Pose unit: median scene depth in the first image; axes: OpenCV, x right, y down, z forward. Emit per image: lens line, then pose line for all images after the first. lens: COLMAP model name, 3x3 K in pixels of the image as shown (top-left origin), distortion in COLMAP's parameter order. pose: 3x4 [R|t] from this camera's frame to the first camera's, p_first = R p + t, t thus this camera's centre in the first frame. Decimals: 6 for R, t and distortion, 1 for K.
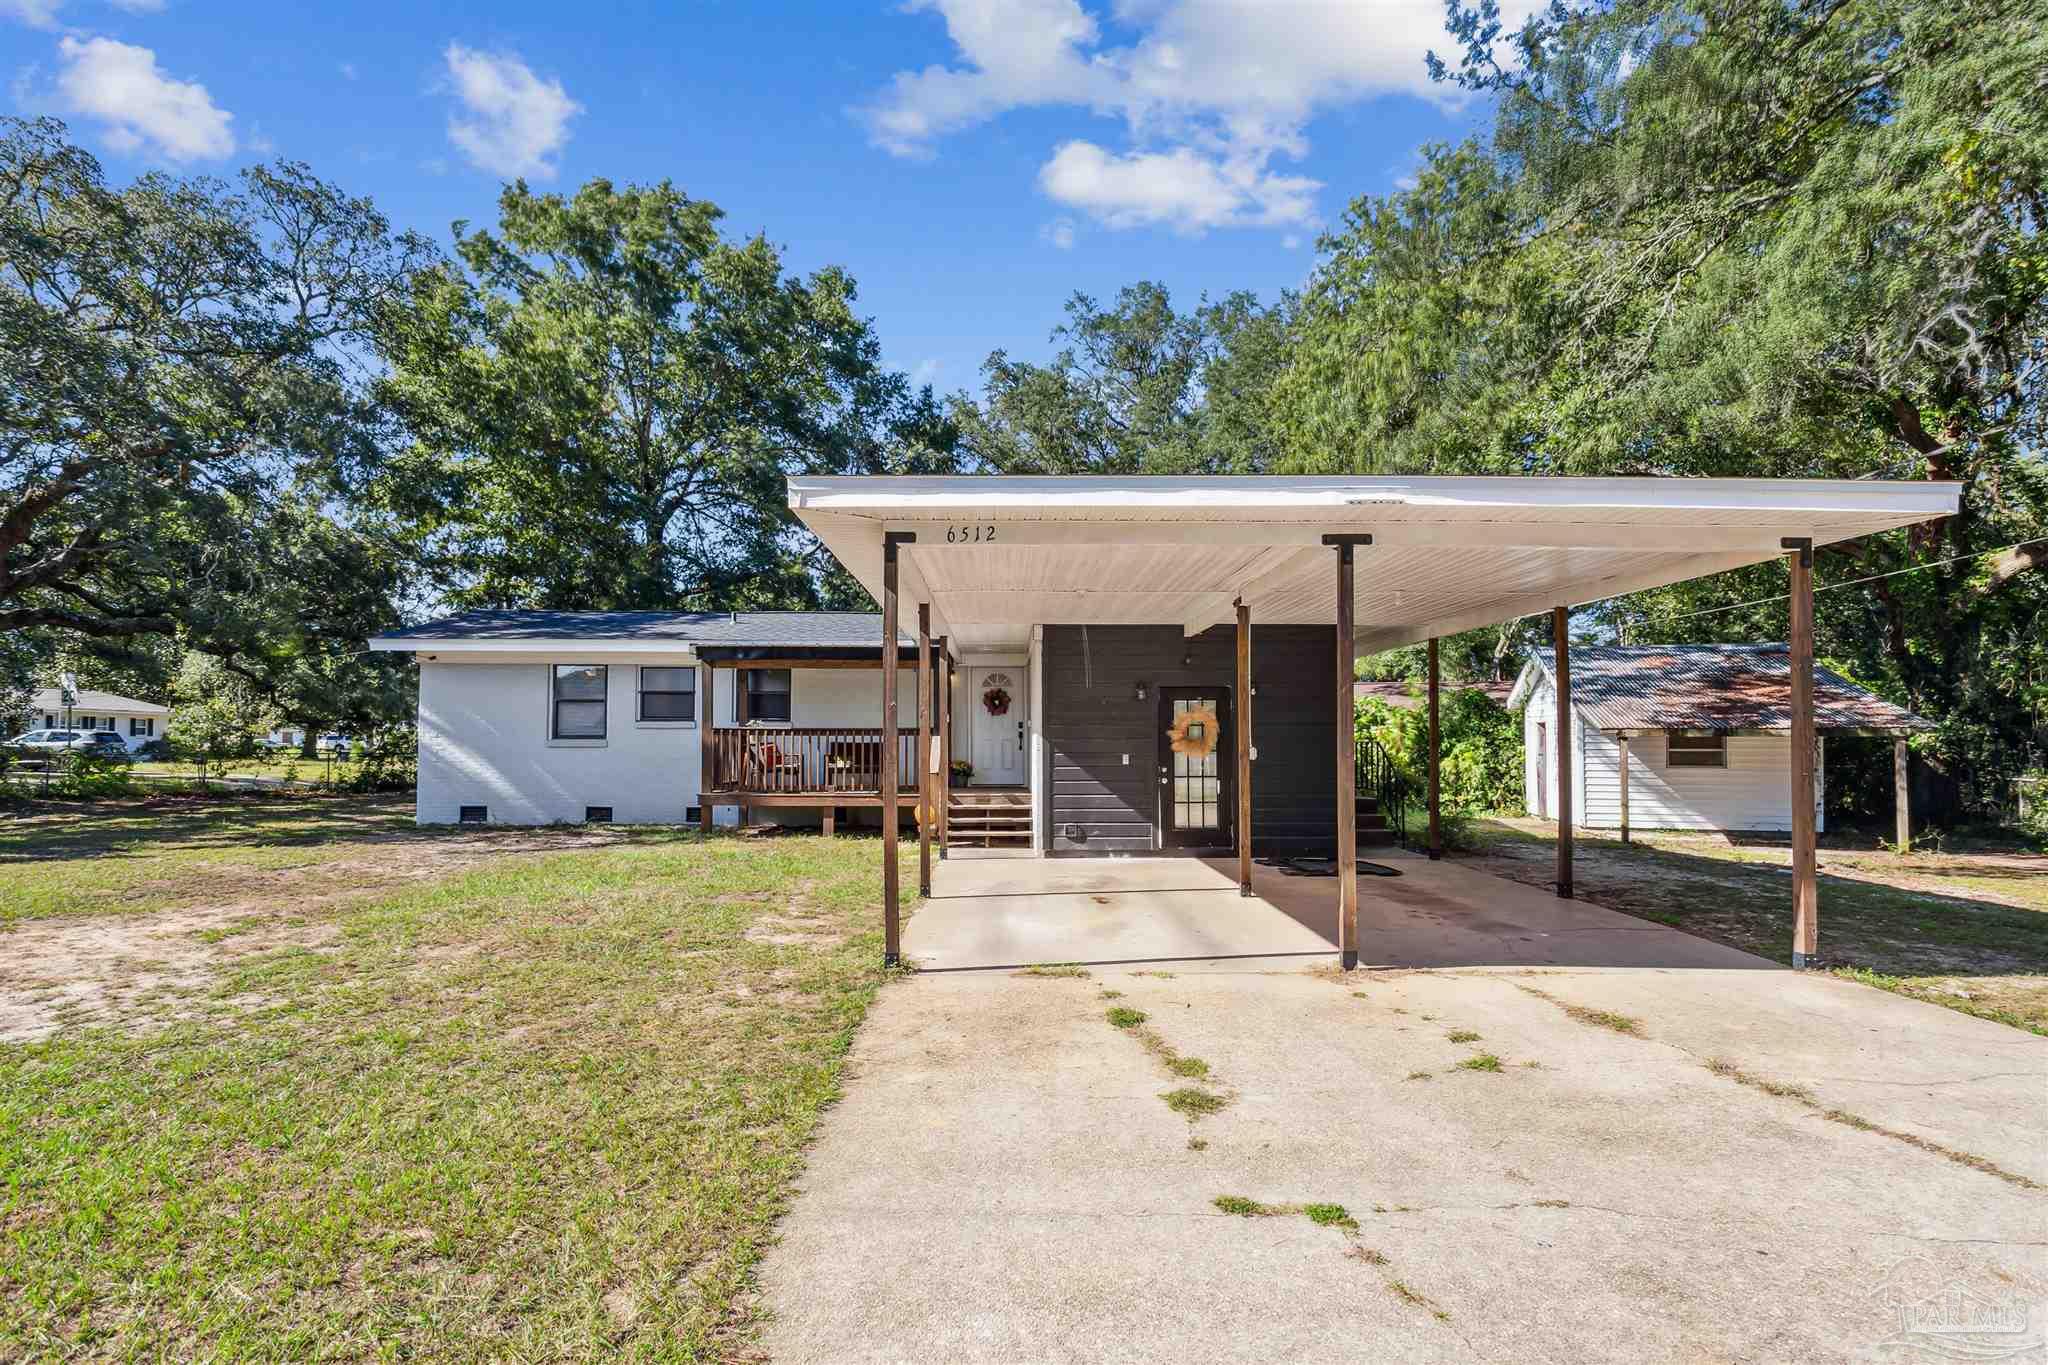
lens RADIAL K [[1002.3, 0, 989.8], [0, 1002.3, 687.2], [0, 0, 1]] dist [0.003929, 0.000640]
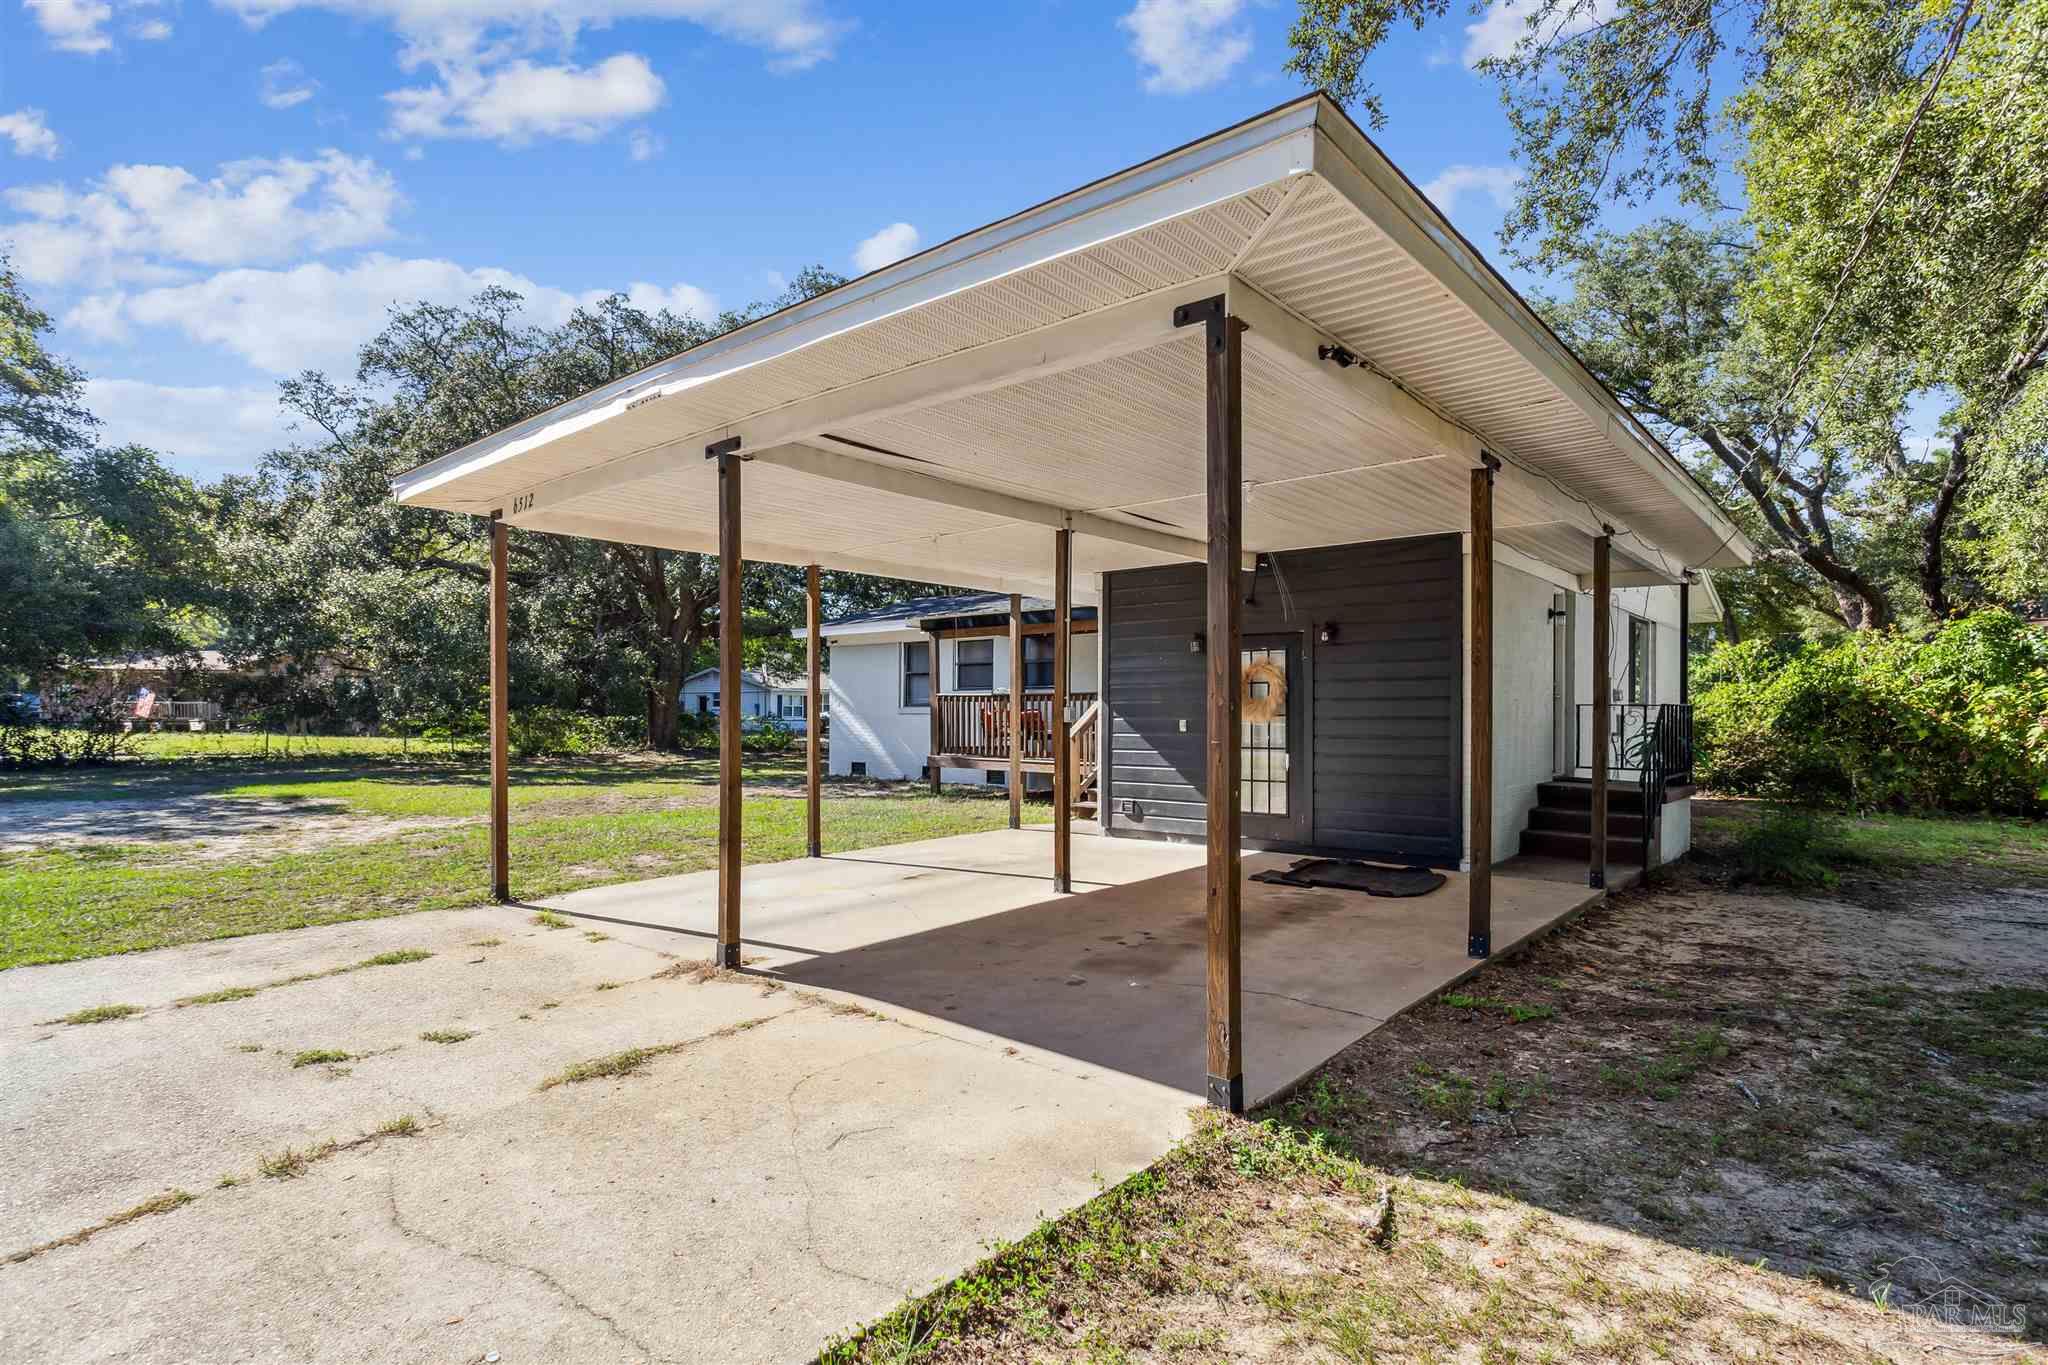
lens RADIAL K [[1002.3, 0, 989.8], [0, 1002.3, 687.2], [0, 0, 1]] dist [0.003929, 0.000640]
pose [[0.760760, -0.015880, -0.648838, 0.553054], [0.033068, 0.999351, 0.014313, 0.023397], [0.648190, -0.032344, 0.760792, 0.267755]]
